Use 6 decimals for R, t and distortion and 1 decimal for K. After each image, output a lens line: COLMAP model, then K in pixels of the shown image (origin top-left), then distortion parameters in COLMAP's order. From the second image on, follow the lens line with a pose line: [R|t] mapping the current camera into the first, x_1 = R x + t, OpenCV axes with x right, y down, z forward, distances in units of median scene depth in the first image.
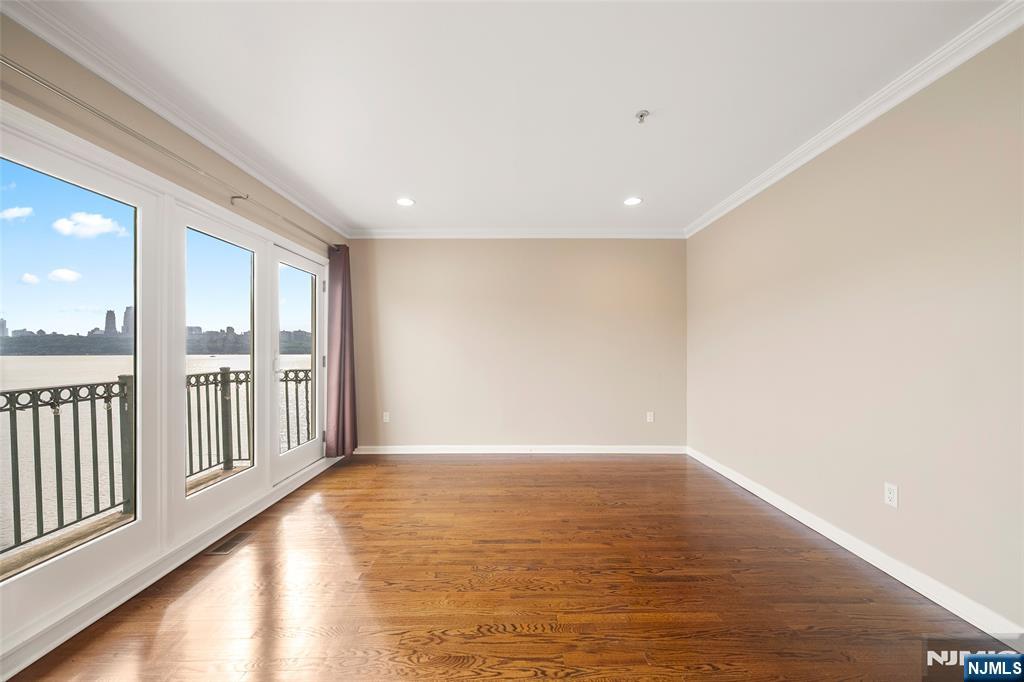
lens RADIAL K [[371.6, 0, 512.0], [0, 371.6, 341.0], [0, 0, 1]] dist [-0.001227, -0.000027]
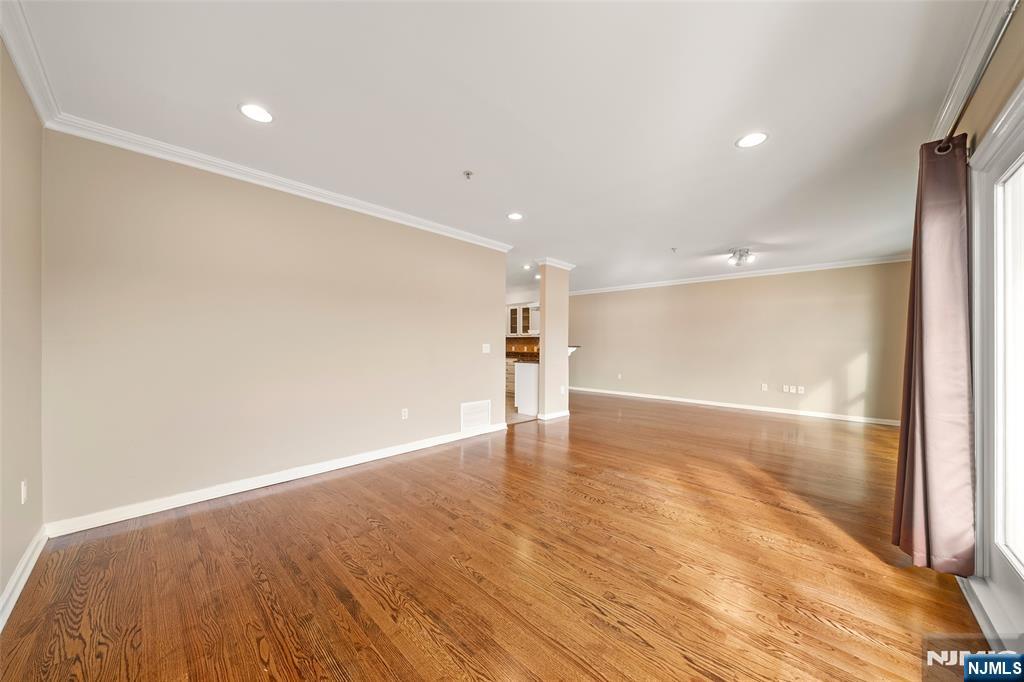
lens RADIAL K [[352.8, 0, 506.9], [0, 352.8, 340.4], [0, 0, 1]] dist [0.000235, -0.000046]
pose [[-0.712013, 0.004533, 0.702152, -0.700817], [-0.024952, 0.999184, -0.031753, 0.056544], [-0.701723, -0.040129, -0.711319, 1.898745]]
